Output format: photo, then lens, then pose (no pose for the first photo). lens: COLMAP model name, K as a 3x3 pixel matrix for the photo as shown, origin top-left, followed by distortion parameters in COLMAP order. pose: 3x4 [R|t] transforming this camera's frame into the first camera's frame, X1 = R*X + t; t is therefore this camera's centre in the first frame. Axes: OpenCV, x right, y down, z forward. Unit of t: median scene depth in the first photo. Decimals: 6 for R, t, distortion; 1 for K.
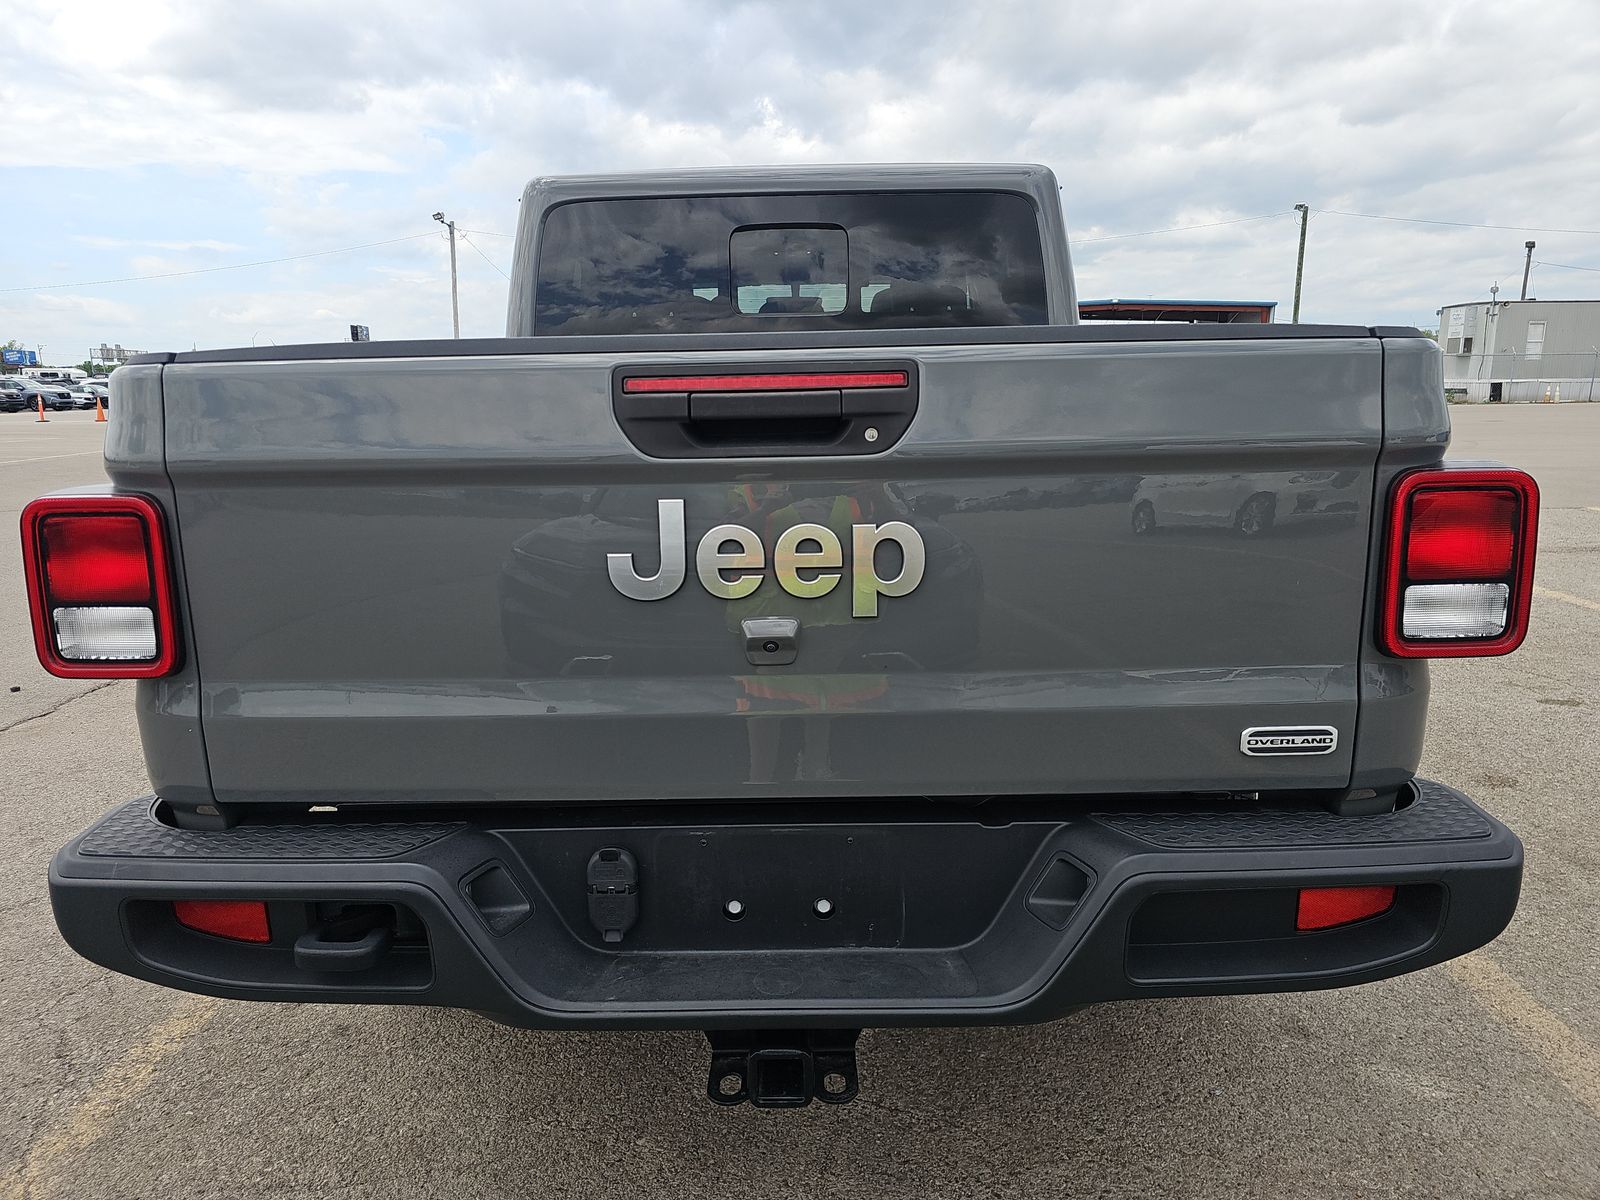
lens RADIAL K [[1089.2, 0, 800.0], [0, 1089.2, 600.0], [0, 0, 1]] dist [0.054447, -0.048018]
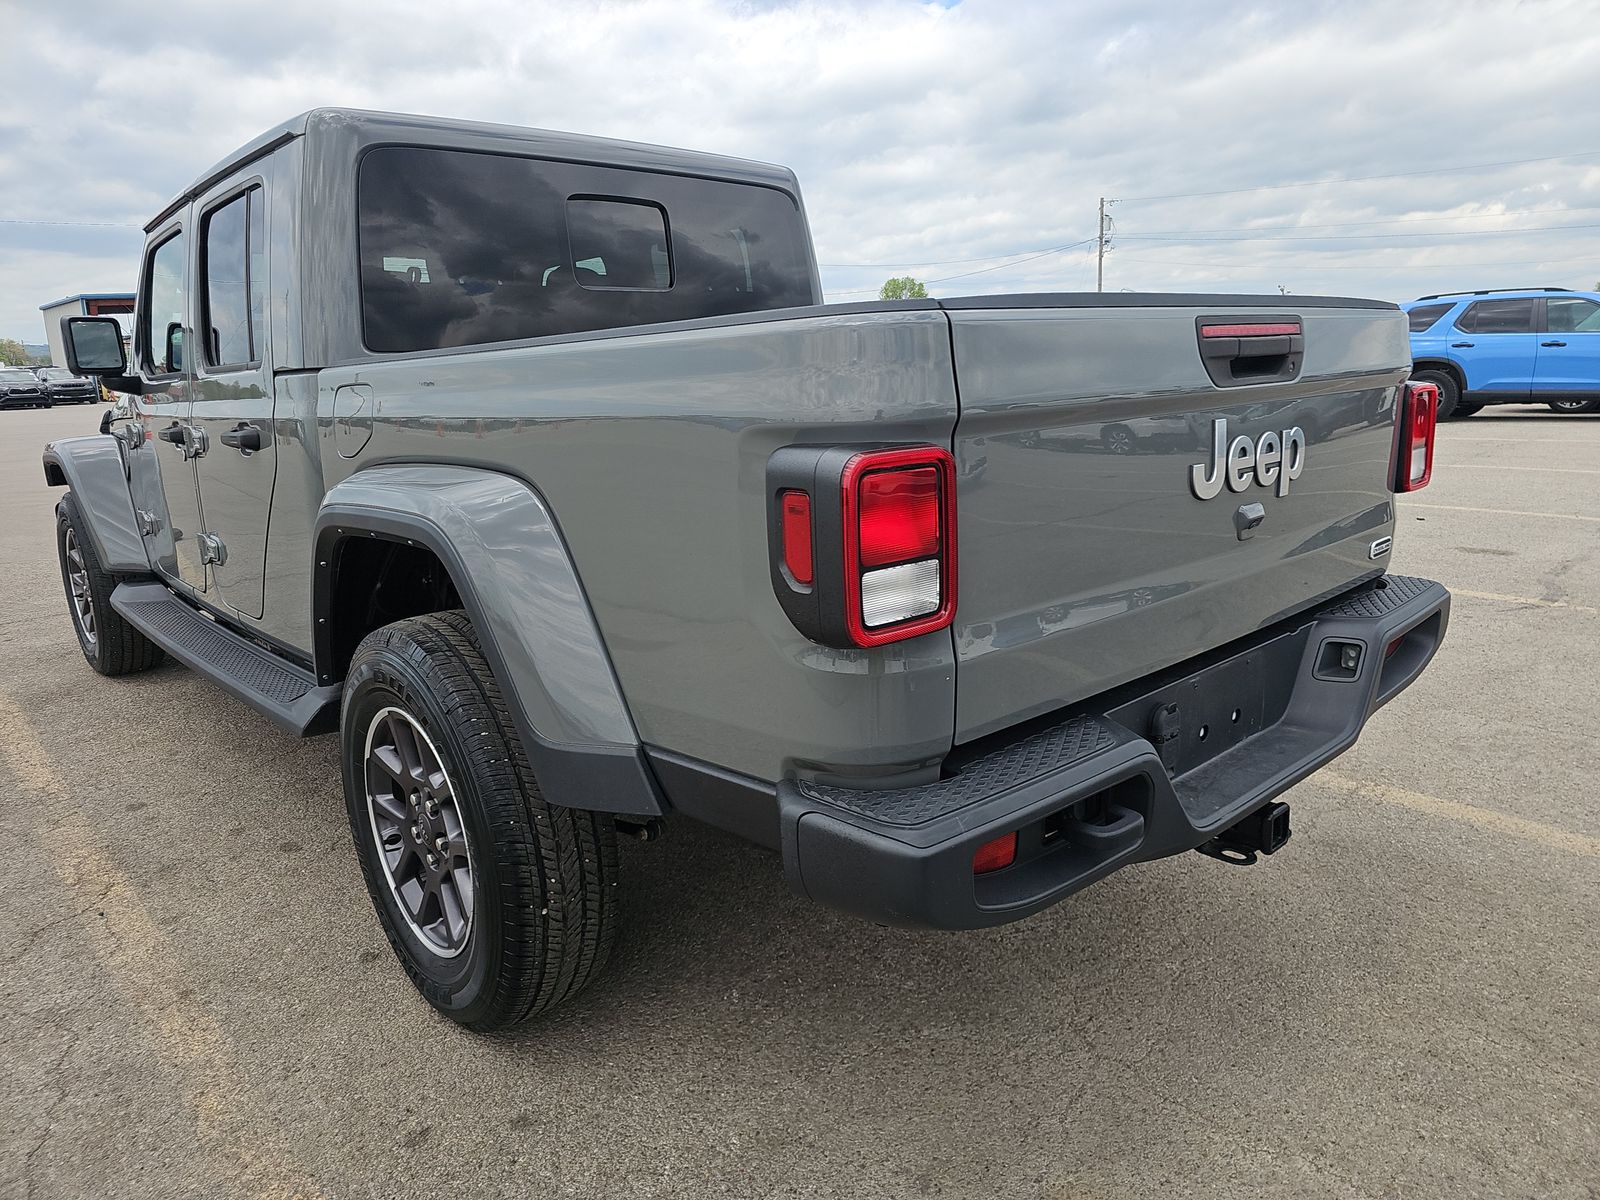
lens RADIAL K [[1089.2, 0, 800.0], [0, 1089.2, 600.0], [0, 0, 1]] dist [0.054447, -0.048018]
pose [[0.712500, -0.157694, 0.683722, -1.341652], [0.156492, 0.985588, 0.064239, -0.038121], [-0.683998, 0.061227, 0.726910, 0.370778]]
